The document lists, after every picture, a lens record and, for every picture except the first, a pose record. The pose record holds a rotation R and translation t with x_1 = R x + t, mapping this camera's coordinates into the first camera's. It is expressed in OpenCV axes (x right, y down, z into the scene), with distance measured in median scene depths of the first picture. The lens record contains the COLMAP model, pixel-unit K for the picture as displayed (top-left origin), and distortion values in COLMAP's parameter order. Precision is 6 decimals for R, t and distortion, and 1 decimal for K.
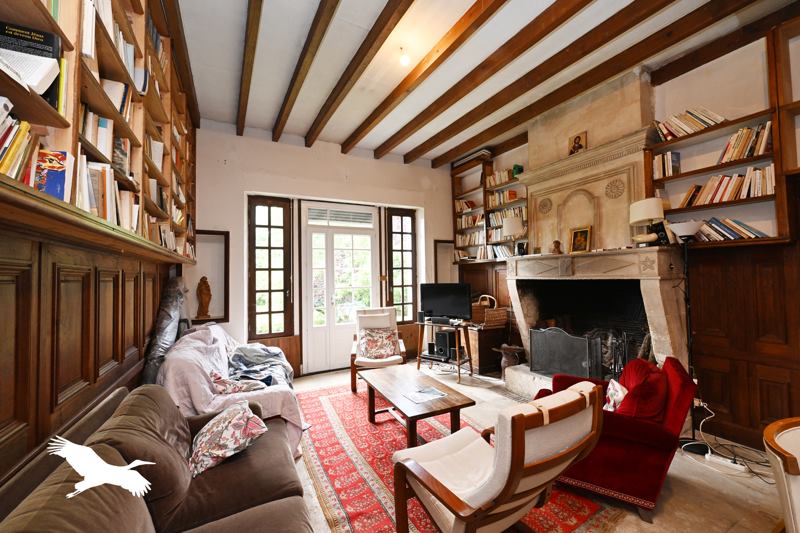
lens RADIAL K [[322.8, 0, 400.0], [0, 322.8, 266.5], [0, 0, 1]] dist [0.000340, -0.000003]
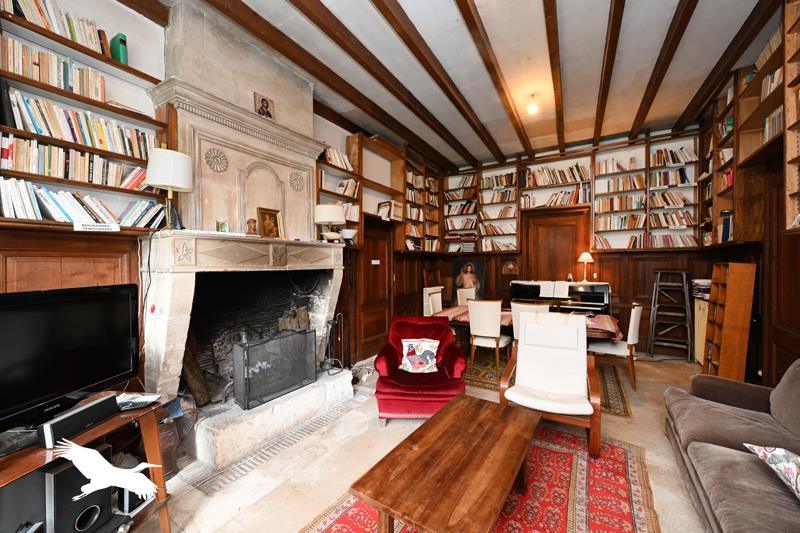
lens RADIAL K [[322.8, 0, 400.0], [0, 322.8, 266.5], [0, 0, 1]] dist [0.000340, -0.000003]
pose [[-0.537054, 0.013423, 0.843441, -0.361294], [-0.011349, 0.999668, -0.023135, 0.047399], [-0.843471, -0.021997, -0.536724, 1.234949]]
